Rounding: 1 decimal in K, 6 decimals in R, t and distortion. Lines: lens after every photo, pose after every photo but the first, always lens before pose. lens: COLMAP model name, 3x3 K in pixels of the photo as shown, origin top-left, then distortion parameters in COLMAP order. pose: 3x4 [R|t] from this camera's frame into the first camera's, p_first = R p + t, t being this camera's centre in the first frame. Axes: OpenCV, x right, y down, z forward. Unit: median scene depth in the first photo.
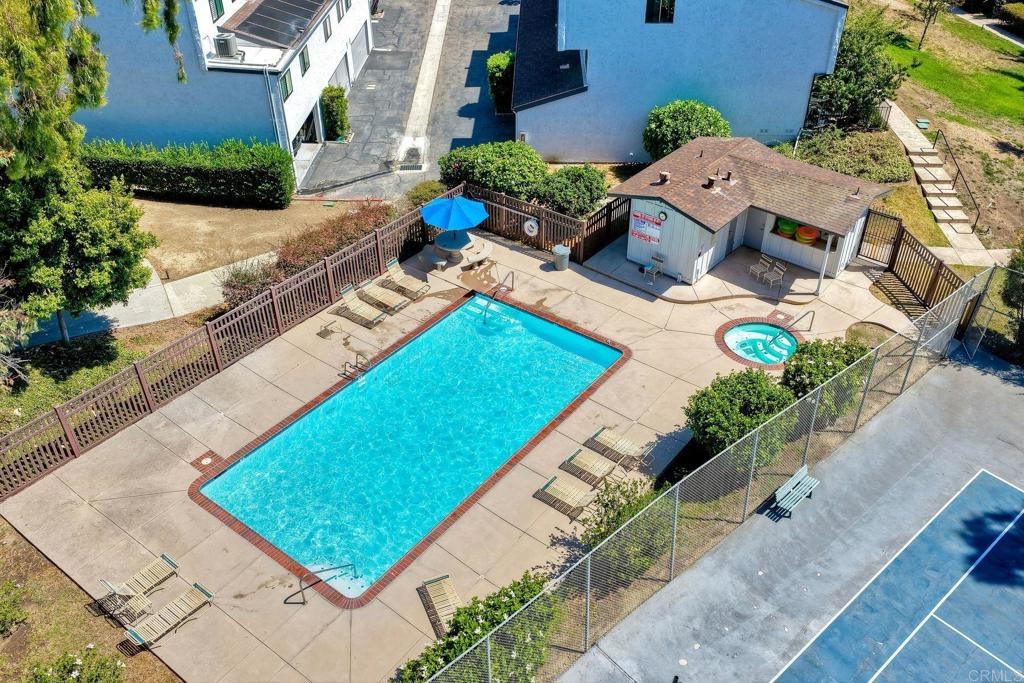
lens RADIAL K [[823.8, 0, 517.7], [0, 823.8, 339.2], [0, 0, 1]] dist [0.004909, 0.000763]
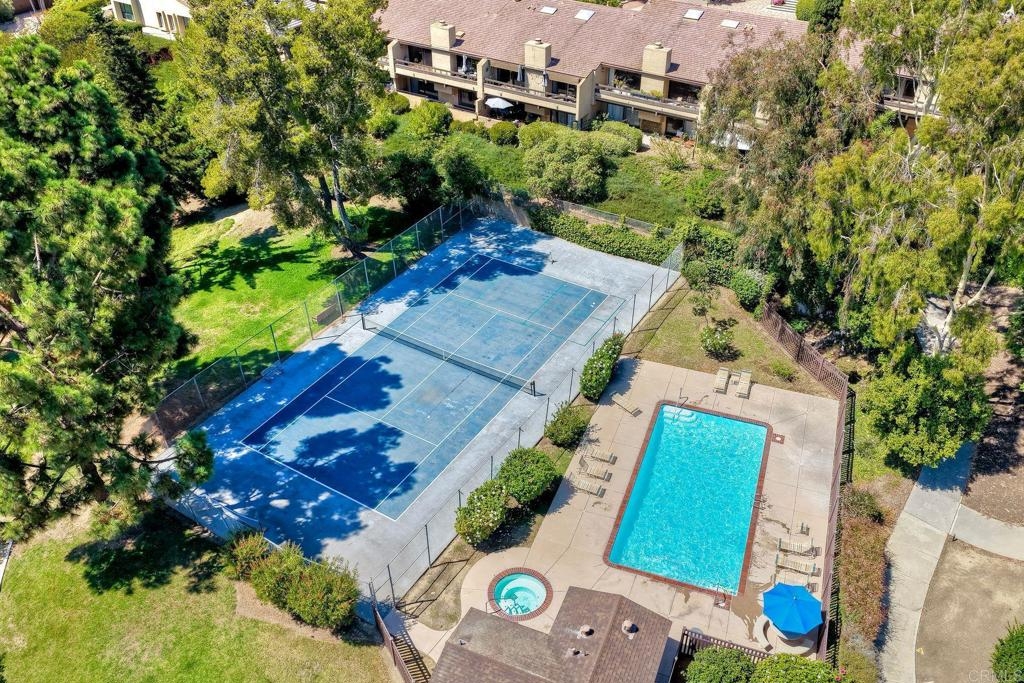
lens RADIAL K [[823.8, 0, 512.4], [0, 823.8, 340.3], [0, 0, 1]] dist [0.004909, 0.000763]
pose [[-0.953802, 0.189897, -0.232811, 0.481752], [-0.177329, 0.269693, 0.946478, -1.248582], [0.242521, 0.944036, -0.223560, 0.793864]]
